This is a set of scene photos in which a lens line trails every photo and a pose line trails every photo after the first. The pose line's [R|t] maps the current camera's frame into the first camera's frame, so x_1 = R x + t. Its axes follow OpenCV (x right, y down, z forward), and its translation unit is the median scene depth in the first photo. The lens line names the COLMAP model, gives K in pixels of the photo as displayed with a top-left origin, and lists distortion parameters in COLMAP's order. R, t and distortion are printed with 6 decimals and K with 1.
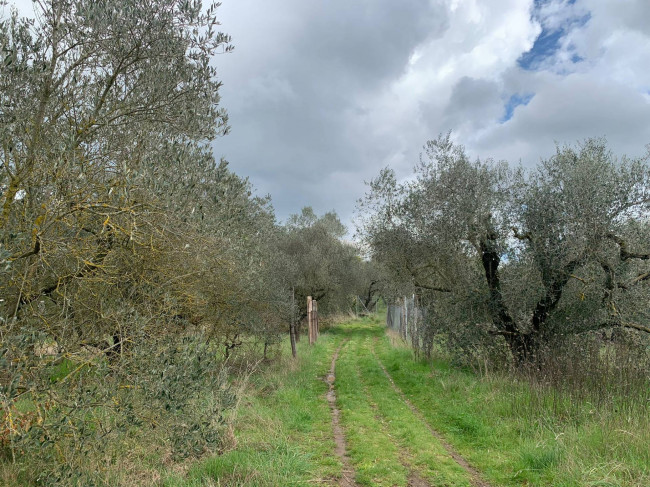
lens RADIAL K [[502.7, 0, 328.2], [0, 502.7, 247.4], [0, 0, 1]] dist [0.045571, -0.034536]
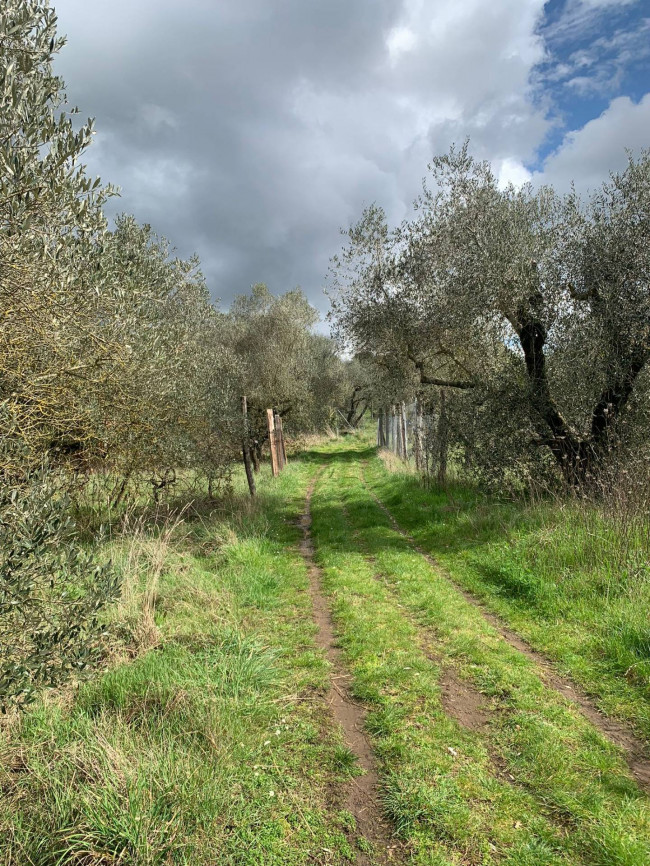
lens RADIAL K [[669.7, 0, 320.9], [0, 669.7, 425.9], [0, 0, 1]] dist [0.045571, -0.034536]
pose [[0.997851, -0.055954, 0.034102, 0.002457], [0.051530, 0.991545, 0.119093, 0.021051], [-0.040478, -0.117080, 0.992297, 0.103227]]
